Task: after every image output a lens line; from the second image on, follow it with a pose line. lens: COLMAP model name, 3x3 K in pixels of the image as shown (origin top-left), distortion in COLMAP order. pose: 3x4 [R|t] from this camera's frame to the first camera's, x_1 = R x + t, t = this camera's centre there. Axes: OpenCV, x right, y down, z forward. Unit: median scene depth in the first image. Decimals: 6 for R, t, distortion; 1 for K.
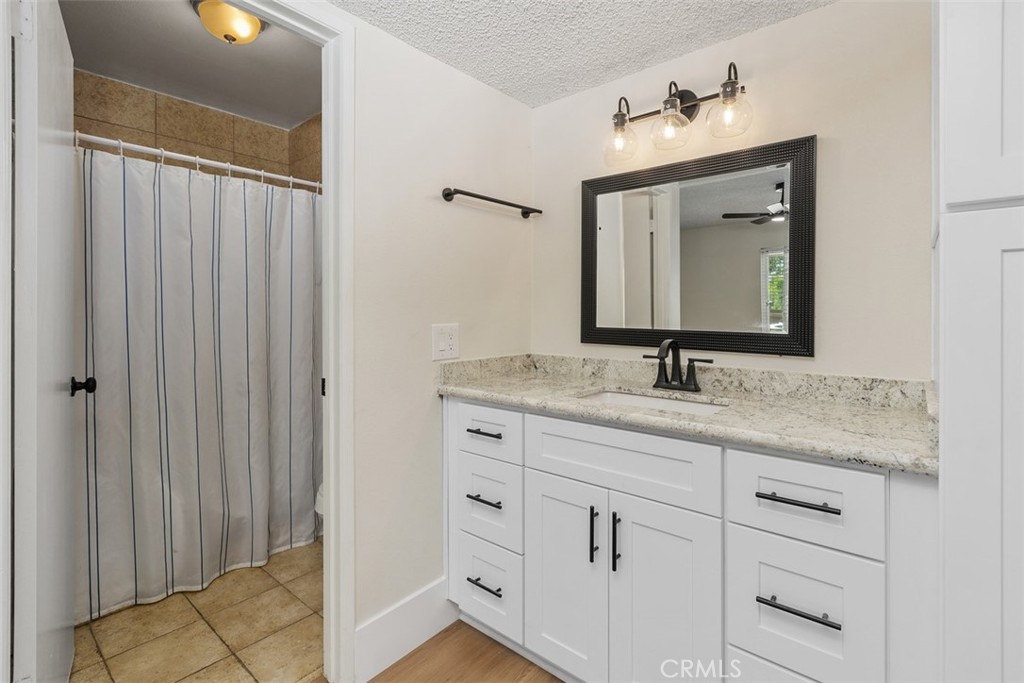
lens RADIAL K [[474.4, 0, 536.7], [0, 474.4, 316.3], [0, 0, 1]] dist [-0.001492, -0.002672]
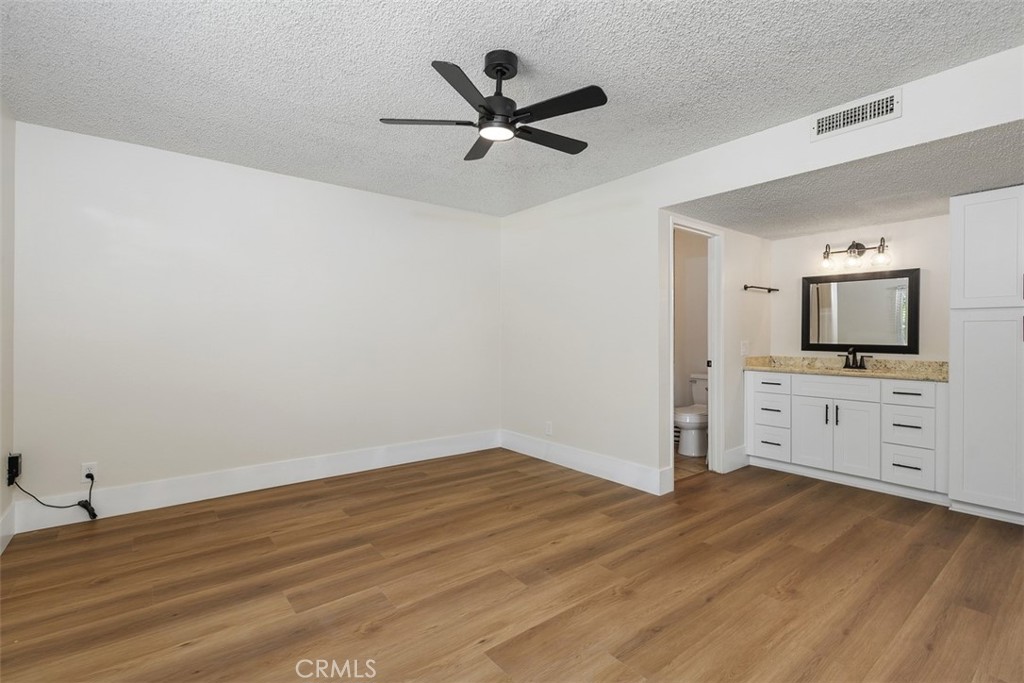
lens RADIAL K [[474.4, 0, 518.6], [0, 474.4, 337.8], [0, 0, 1]] dist [-0.001492, -0.002672]
pose [[0.972199, 0.005820, -0.234084, -0.815561], [-0.007302, 0.999958, -0.005466, 0.022190], [0.234042, 0.007023, 0.972201, -1.765936]]
